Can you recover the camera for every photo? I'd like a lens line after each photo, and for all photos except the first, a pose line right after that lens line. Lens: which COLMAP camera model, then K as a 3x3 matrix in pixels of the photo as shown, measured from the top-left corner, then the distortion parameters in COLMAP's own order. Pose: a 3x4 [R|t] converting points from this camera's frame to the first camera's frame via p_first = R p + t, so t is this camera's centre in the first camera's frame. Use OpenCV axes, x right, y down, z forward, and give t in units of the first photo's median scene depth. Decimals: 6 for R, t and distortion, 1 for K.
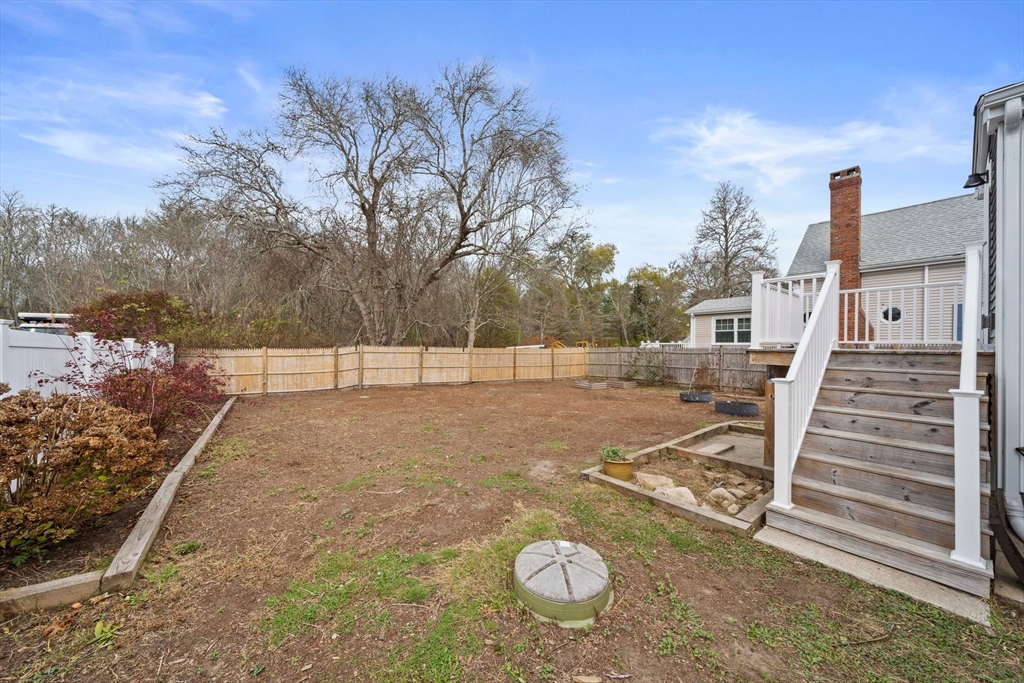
lens RADIAL K [[351.4, 0, 506.8], [0, 351.4, 339.2], [0, 0, 1]] dist [-0.003588, -0.000184]
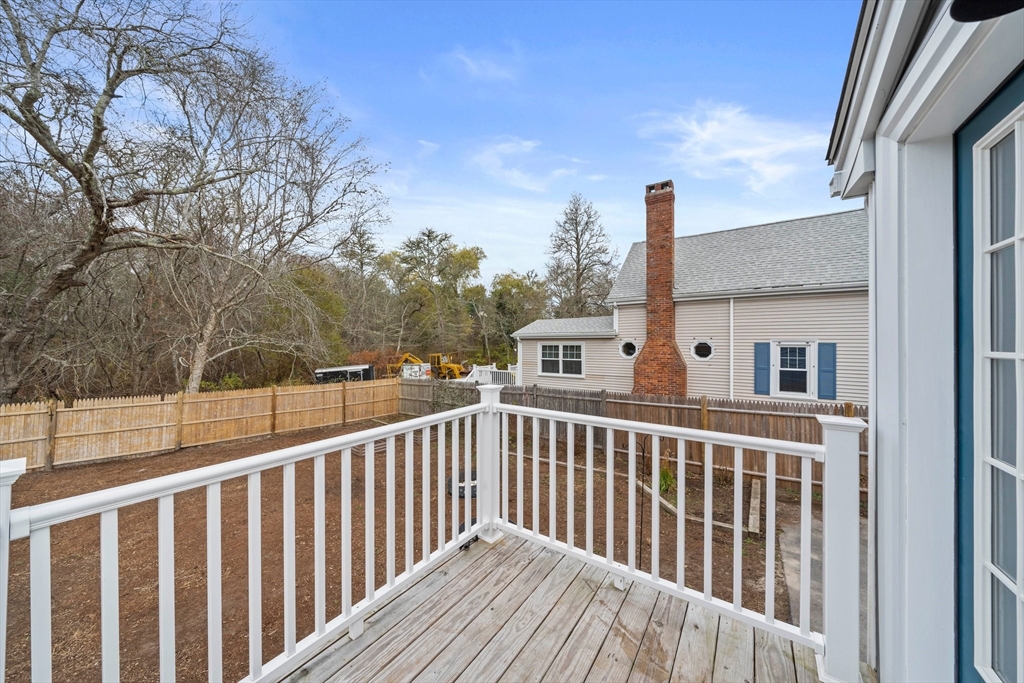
lens RADIAL K [[355.4, 0, 504.5], [0, 355.4, 336.2], [0, 0, 1]] dist [-0.001058, -0.000083]
pose [[0.952259, 0.002260, 0.305284, 0.247028], [0.000638, 0.999956, -0.009395, -0.070285], [-0.305291, 0.009141, 0.952215, 0.208211]]
